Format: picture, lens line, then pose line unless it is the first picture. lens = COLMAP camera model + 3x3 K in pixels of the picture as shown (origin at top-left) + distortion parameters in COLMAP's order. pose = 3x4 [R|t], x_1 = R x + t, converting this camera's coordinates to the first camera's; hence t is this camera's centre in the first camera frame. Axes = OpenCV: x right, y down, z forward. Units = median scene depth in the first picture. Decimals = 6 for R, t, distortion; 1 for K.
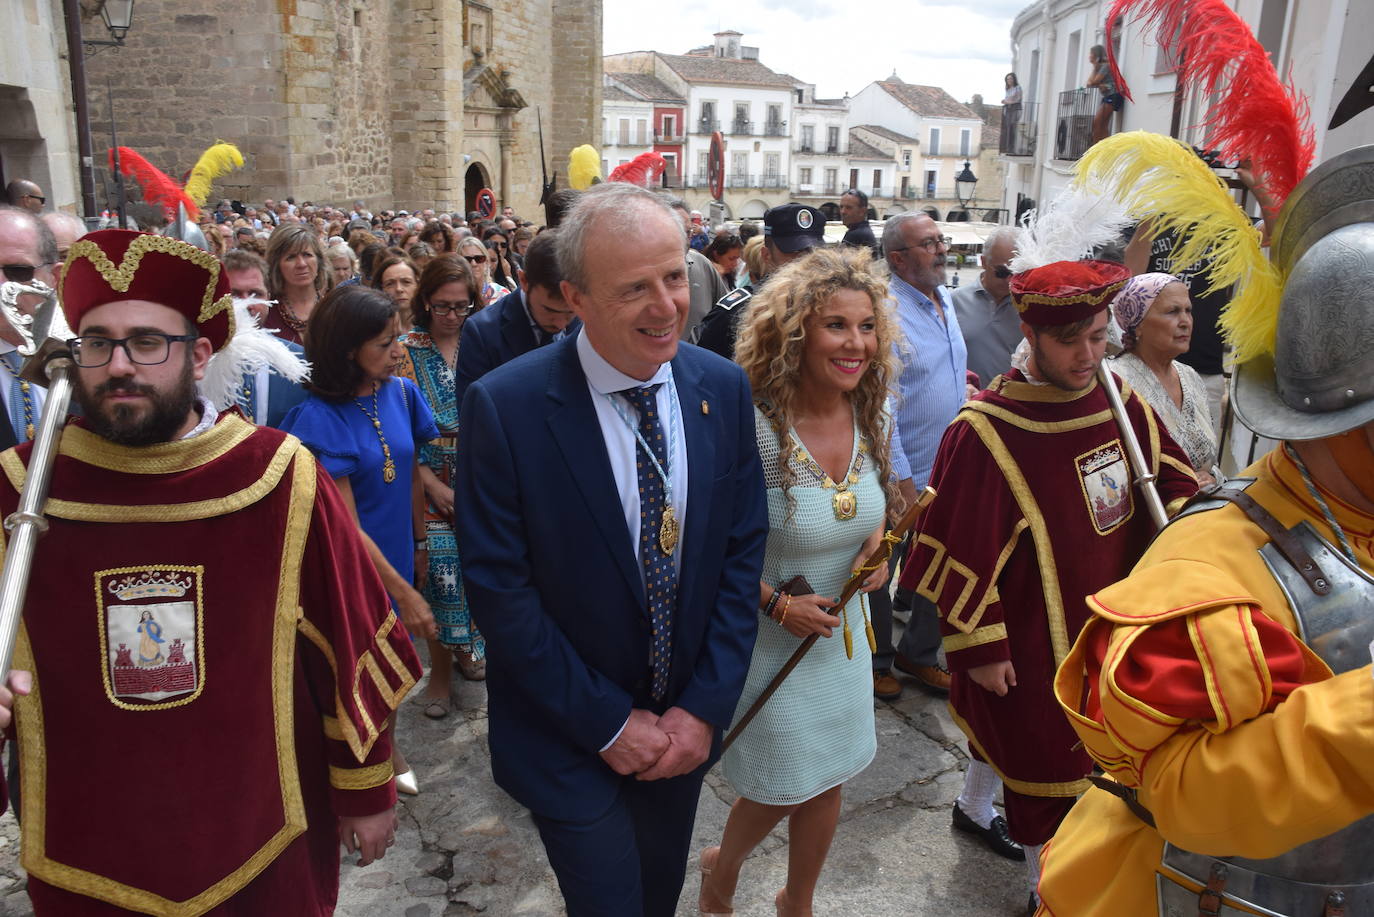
lens RADIAL K [[1064.4, 0, 692.0], [0, 1064.4, 466.3], [0, 0, 1]] dist [-0.160761, 0.107034]
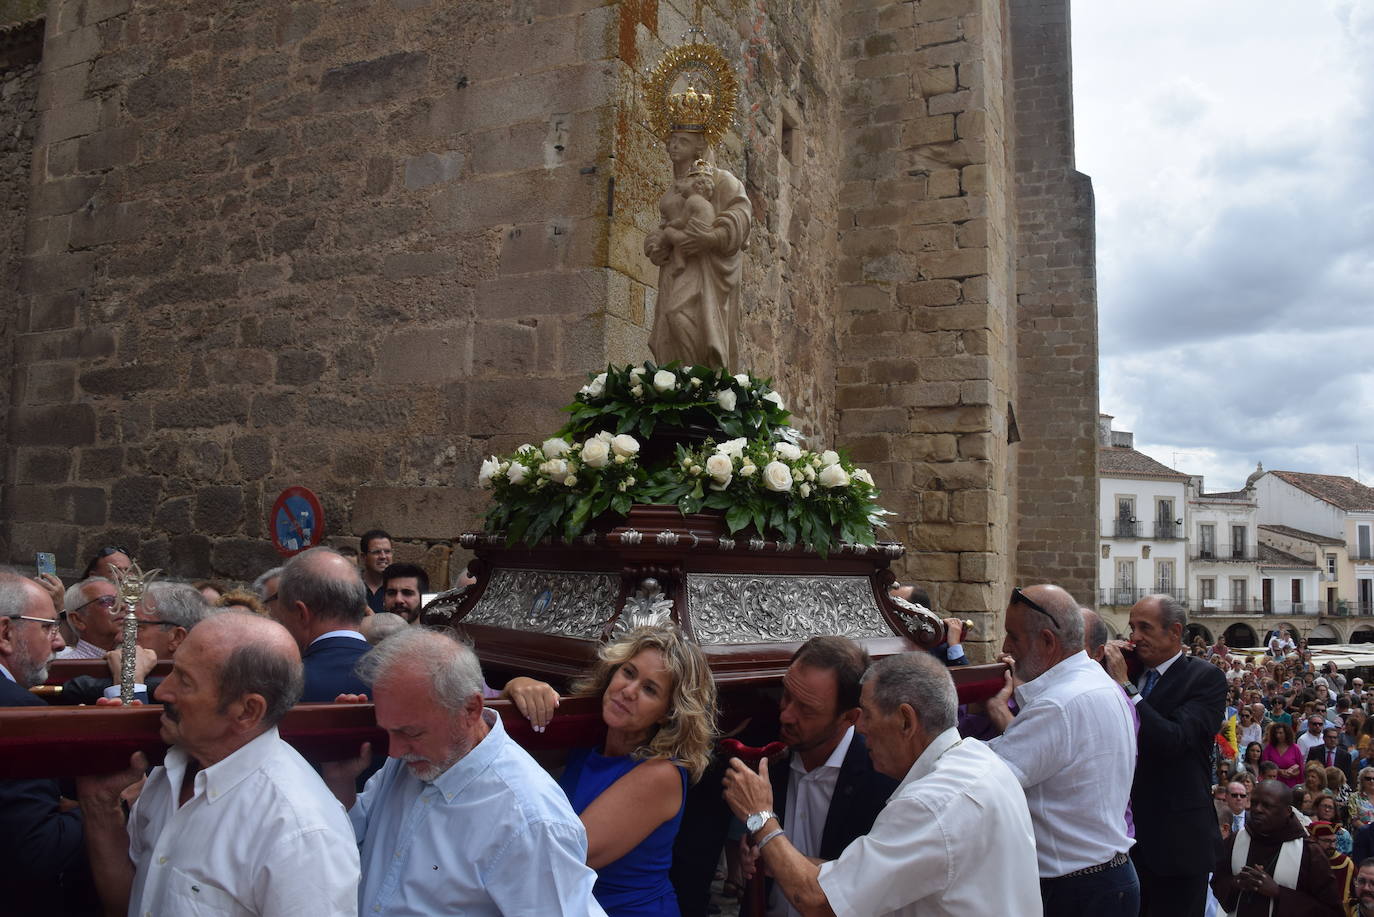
lens RADIAL K [[1064.4, 0, 692.0], [0, 1064.4, 466.3], [0, 0, 1]] dist [-0.160761, 0.107034]
pose [[0.972437, -0.022497, -0.232080, -0.093088], [-0.068187, 0.924386, -0.375316, -0.057822], [0.222975, 0.380795, 0.897372, 0.232720]]
